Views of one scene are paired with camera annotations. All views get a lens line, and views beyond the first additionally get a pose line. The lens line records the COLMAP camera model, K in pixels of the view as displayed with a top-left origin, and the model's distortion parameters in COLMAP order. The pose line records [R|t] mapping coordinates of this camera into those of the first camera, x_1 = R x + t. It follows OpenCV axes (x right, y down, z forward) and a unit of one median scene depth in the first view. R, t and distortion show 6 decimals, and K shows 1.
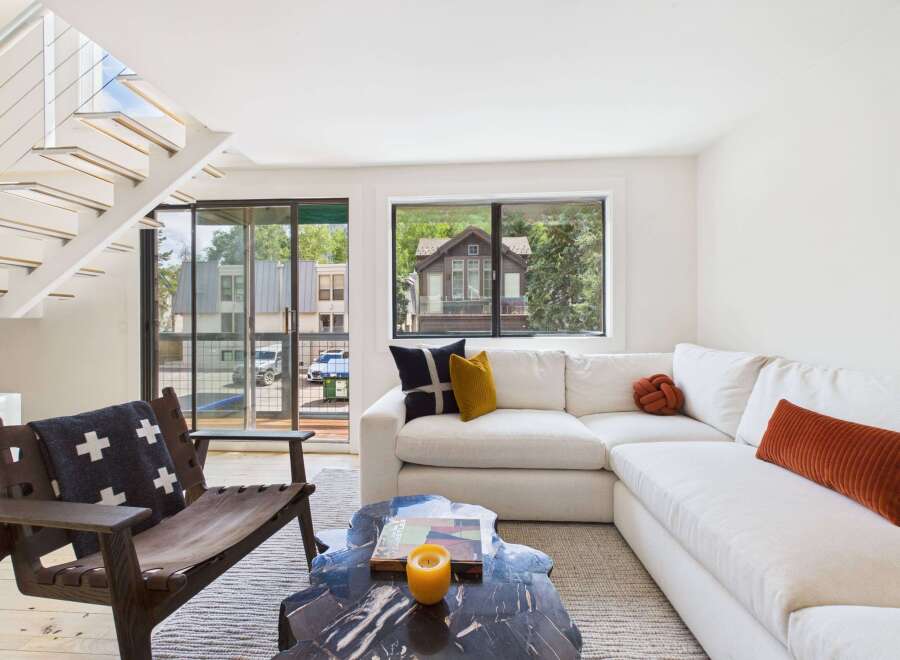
lens RADIAL K [[378.8, 0, 447.0], [0, 378.8, 324.7], [0, 0, 1]] dist [-0.000167, -0.000145]
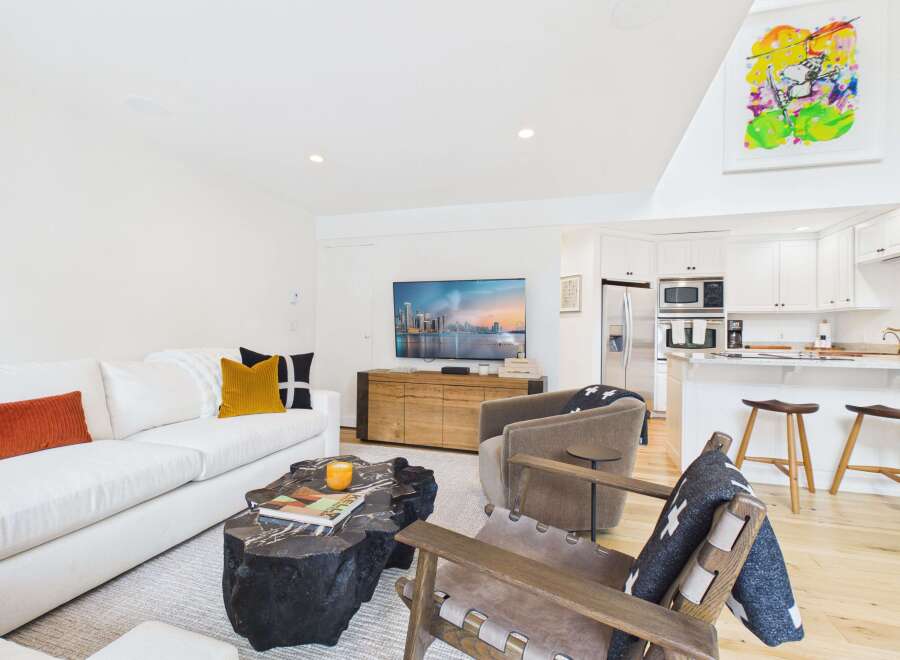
lens RADIAL K [[500.9, 0, 448.0], [0, 500.9, 318.0], [0, 0, 1]] dist [0.001135, 0.000338]
pose [[-0.968339, 0.001108, 0.249636, -1.146456], [-0.001445, 0.999949, -0.010043, -0.031832], [-0.249634, -0.010086, -0.968288, 3.237623]]
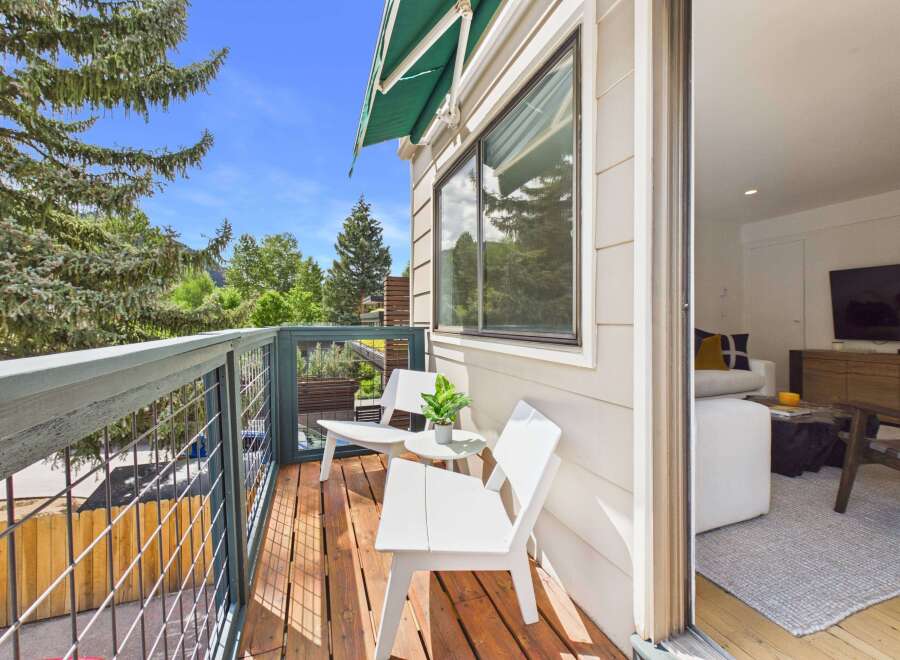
lens RADIAL K [[369.0, 0, 448.2], [0, 369.0, 317.1], [0, 0, 1]] dist [0.000610, 0.000159]
pose [[-0.397233, 0.002758, 0.917714, -1.587300], [0.013248, 0.999909, 0.002729, -0.011309], [-0.917622, 0.013242, -0.397233, 4.457665]]
